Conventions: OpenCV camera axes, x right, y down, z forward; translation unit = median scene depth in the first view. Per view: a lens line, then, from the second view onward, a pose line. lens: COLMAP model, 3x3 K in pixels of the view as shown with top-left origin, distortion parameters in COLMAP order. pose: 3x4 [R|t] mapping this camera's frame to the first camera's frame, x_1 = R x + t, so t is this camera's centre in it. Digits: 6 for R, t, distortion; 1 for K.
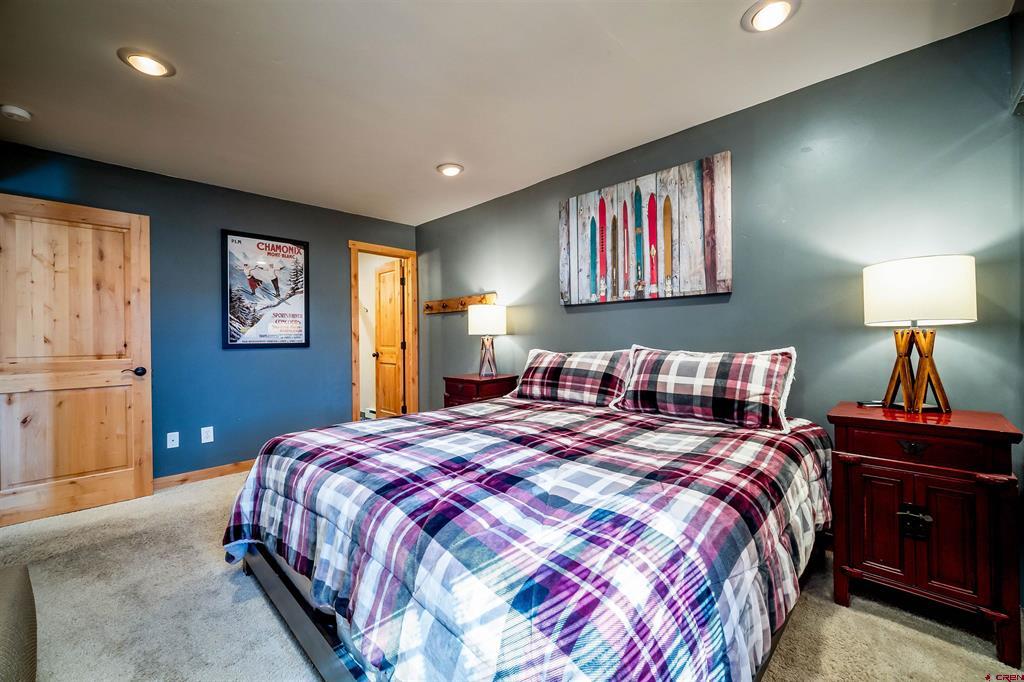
lens RADIAL K [[415.3, 0, 512.3], [0, 415.3, 338.9], [0, 0, 1]] dist [-0.006113, 0.000622]
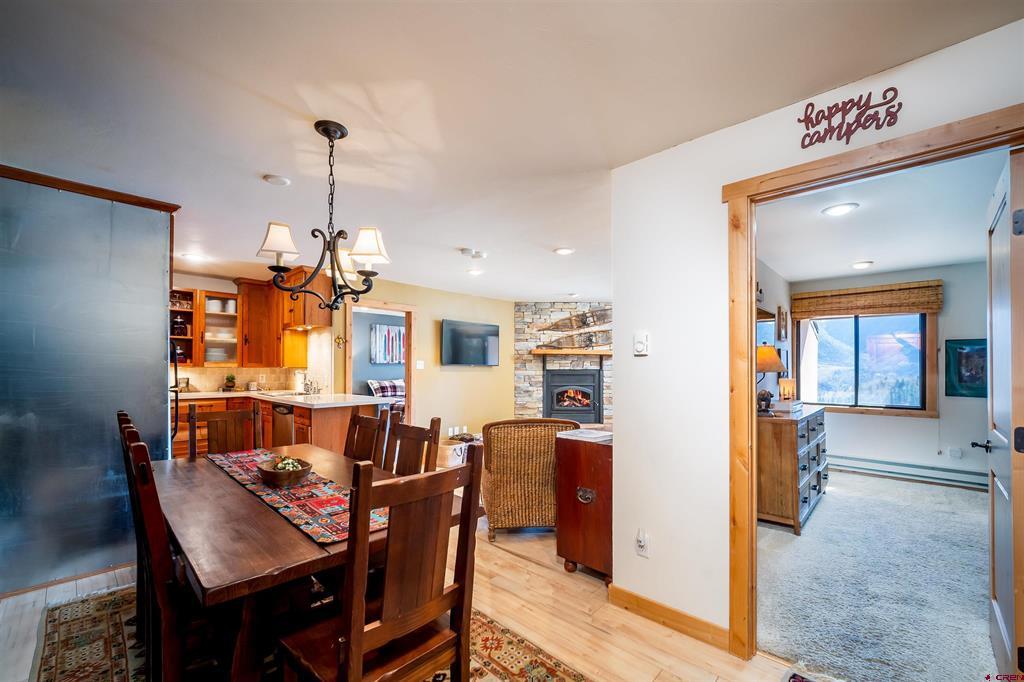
lens RADIAL K [[415.3, 0, 503.3], [0, 415.3, 362.9], [0, 0, 1]] dist [-0.006113, 0.000622]
pose [[-0.025650, 0.016858, 0.999529, -2.947770], [-0.009501, 0.999809, -0.017107, -0.052830], [-0.999626, -0.009935, -0.025485, 0.264578]]
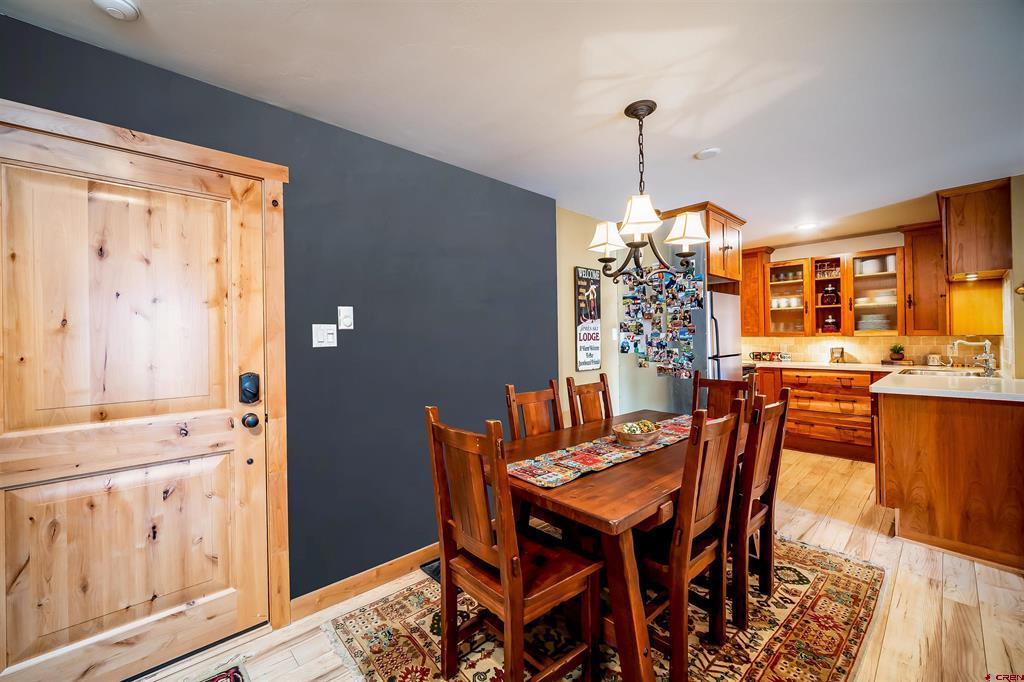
lens RADIAL K [[415.3, 0, 492.6], [0, 415.3, 336.4], [0, 0, 1]] dist [-0.006113, 0.000622]
pose [[0.998749, -0.007940, -0.049380, -2.484830], [0.007997, 0.999968, 0.000959, -0.065539], [0.049371, -0.001353, 0.998780, -0.171600]]
